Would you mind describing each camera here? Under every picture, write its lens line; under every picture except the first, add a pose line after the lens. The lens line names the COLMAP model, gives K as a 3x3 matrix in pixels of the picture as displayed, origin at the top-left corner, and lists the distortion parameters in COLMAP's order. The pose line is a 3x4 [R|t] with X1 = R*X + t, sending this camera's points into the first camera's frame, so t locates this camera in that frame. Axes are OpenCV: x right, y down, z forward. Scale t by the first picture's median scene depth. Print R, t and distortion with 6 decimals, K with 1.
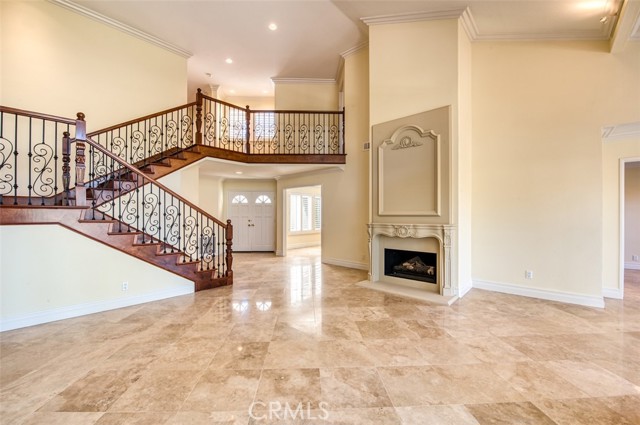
lens RADIAL K [[260.8, 0, 320.0], [0, 260.8, 212.5], [0, 0, 1]] dist [-0.009258, -0.000133]
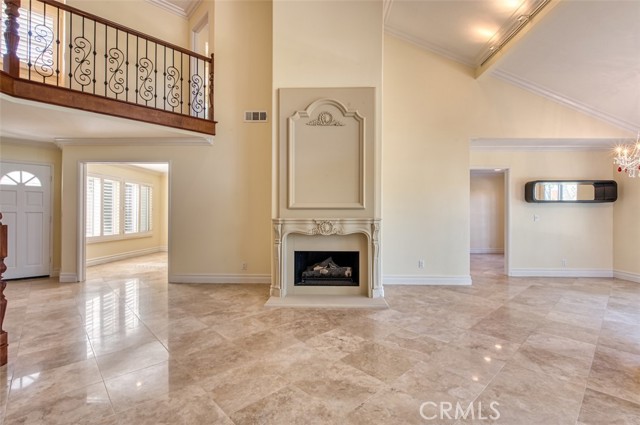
lens RADIAL K [[288.3, 0, 320.0], [0, 288.3, 212.5], [0, 0, 1]] dist [0.002884, -0.000897]
pose [[0.755671, 0.008558, 0.654896, -0.262330], [-0.009107, 0.999955, -0.002559, 0.025844], [-0.654888, -0.004030, 0.755715, 0.312083]]
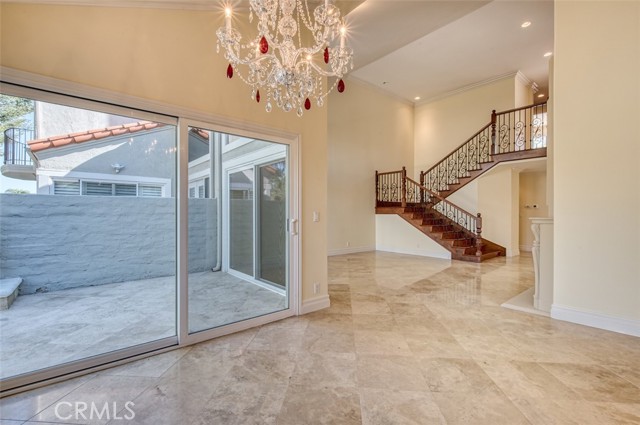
lens RADIAL K [[288.3, 0, 320.0], [0, 288.3, 212.5], [0, 0, 1]] dist [0.002884, -0.000897]
pose [[-0.120787, -0.006618, -0.992656, 1.203101], [0.001667, 0.999975, -0.006869, 0.033433], [0.992677, -0.002484, -0.120773, 0.390113]]
